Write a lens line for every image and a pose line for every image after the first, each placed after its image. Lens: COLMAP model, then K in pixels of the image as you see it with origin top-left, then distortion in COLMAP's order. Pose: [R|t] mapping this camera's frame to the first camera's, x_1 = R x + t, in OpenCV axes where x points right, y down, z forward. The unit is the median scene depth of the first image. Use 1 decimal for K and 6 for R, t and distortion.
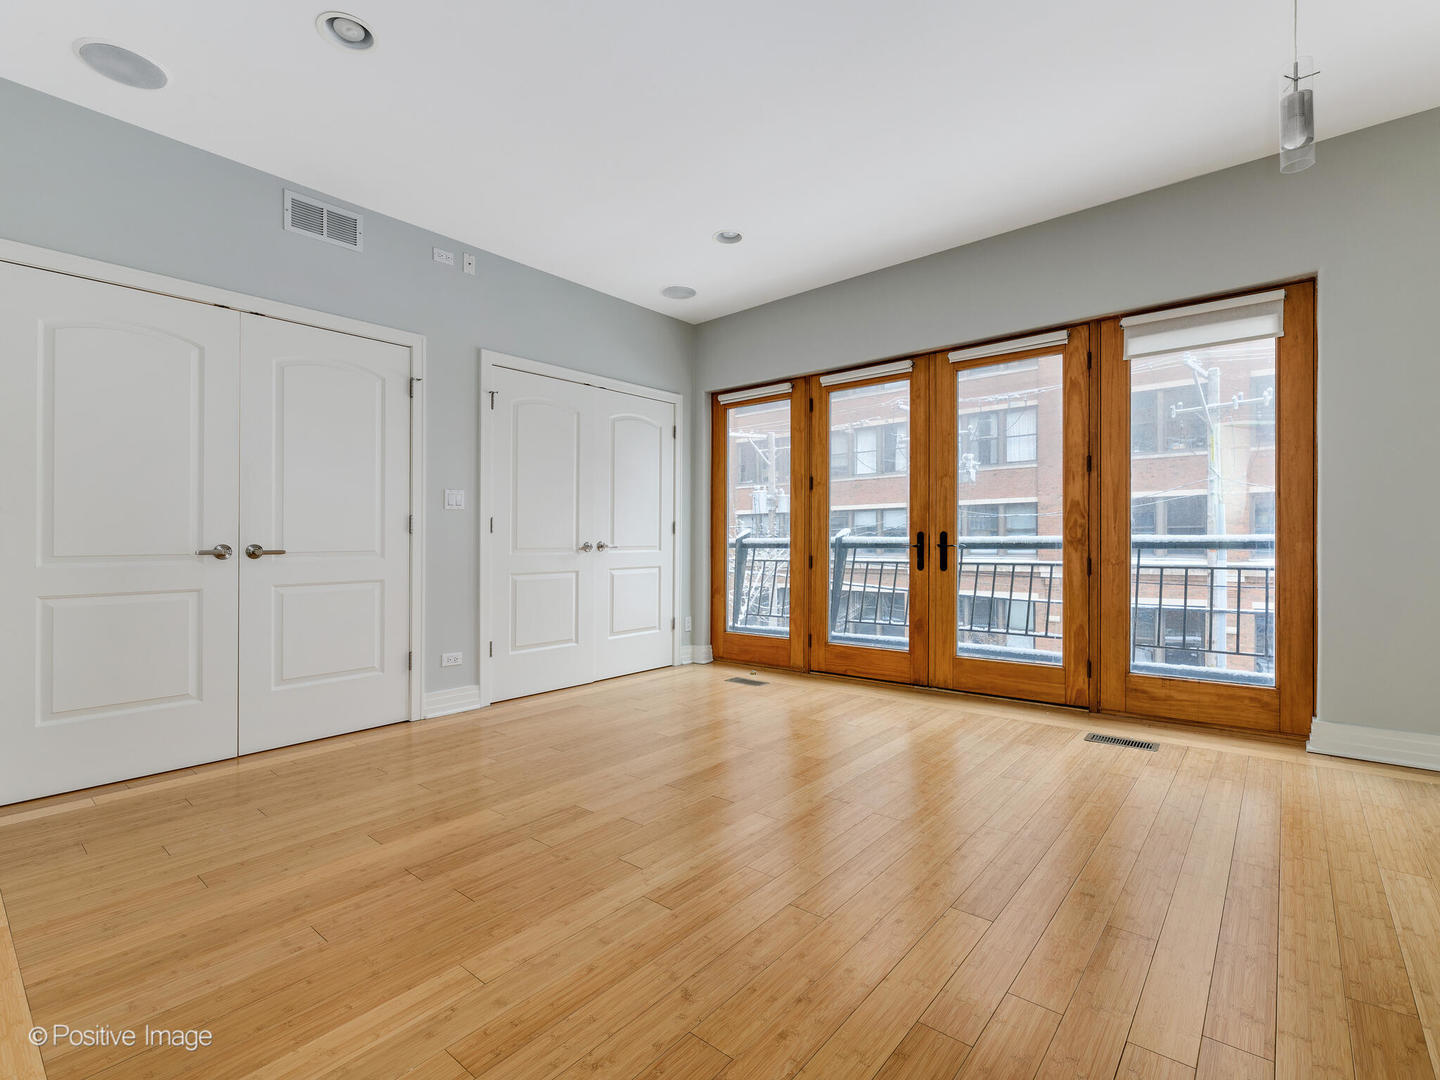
lens RADIAL K [[643.8, 0, 714.3], [0, 643.8, 540.5], [0, 0, 1]] dist [-0.003017, 0.001514]
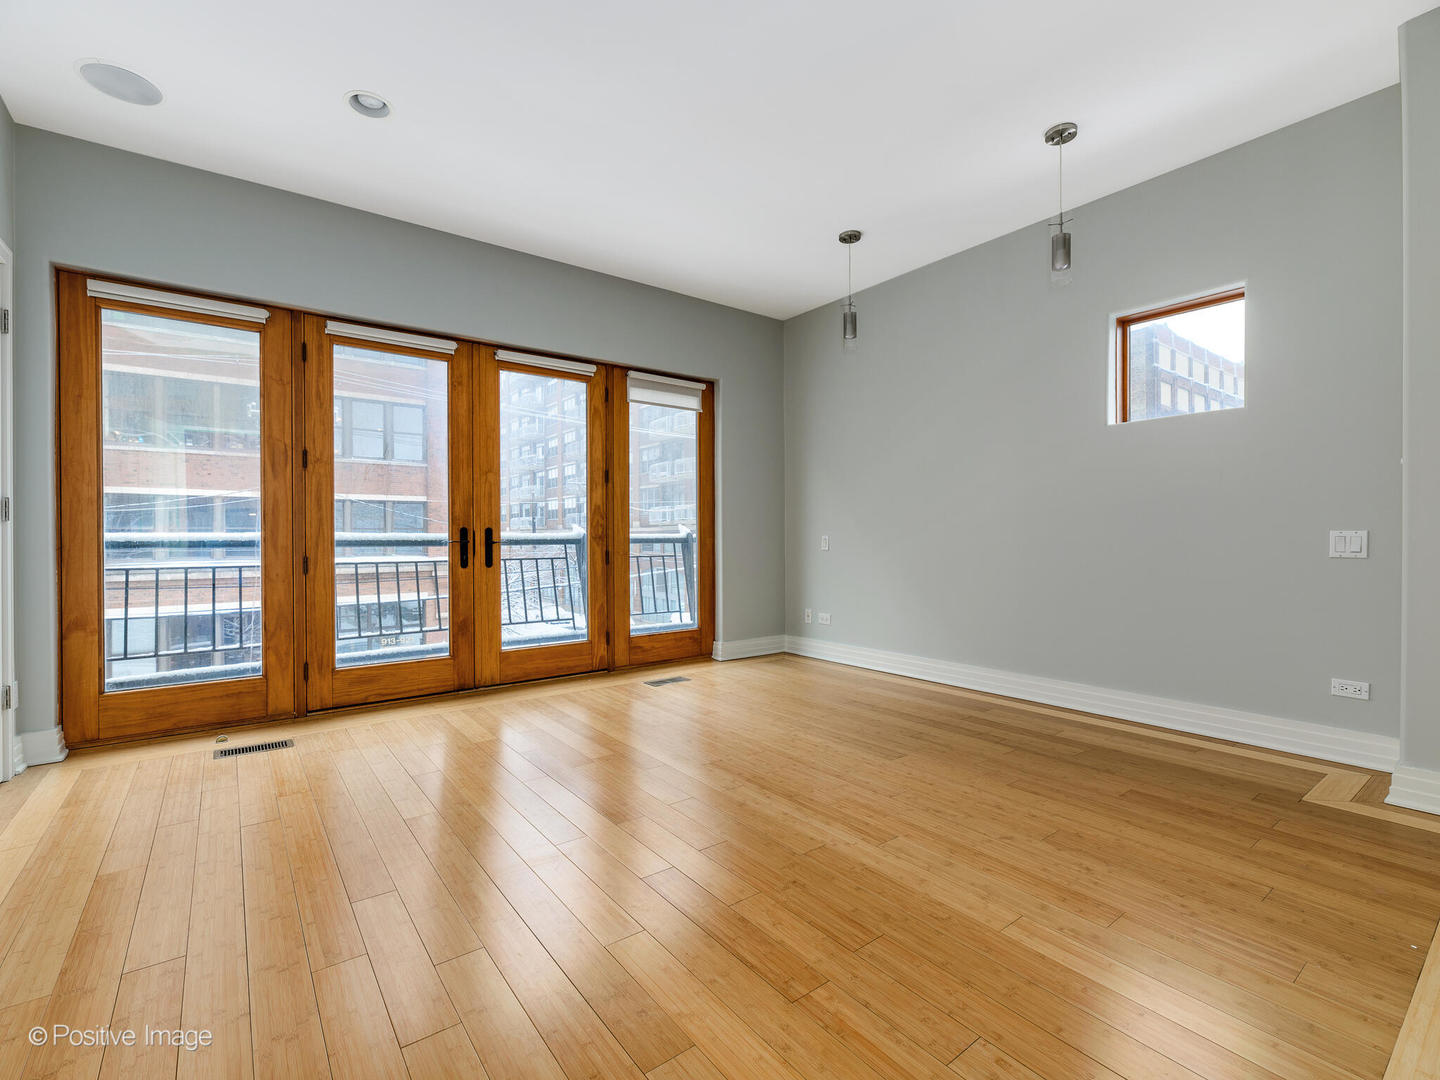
lens RADIAL K [[643.8, 0, 728.0], [0, 643.8, 550.0], [0, 0, 1]] dist [-0.003017, 0.001514]
pose [[0.244411, -0.013084, 0.969583, -0.501462], [0.002275, 0.999914, 0.012920, 0.008148], [-0.969669, -0.000952, 0.244420, 0.389951]]
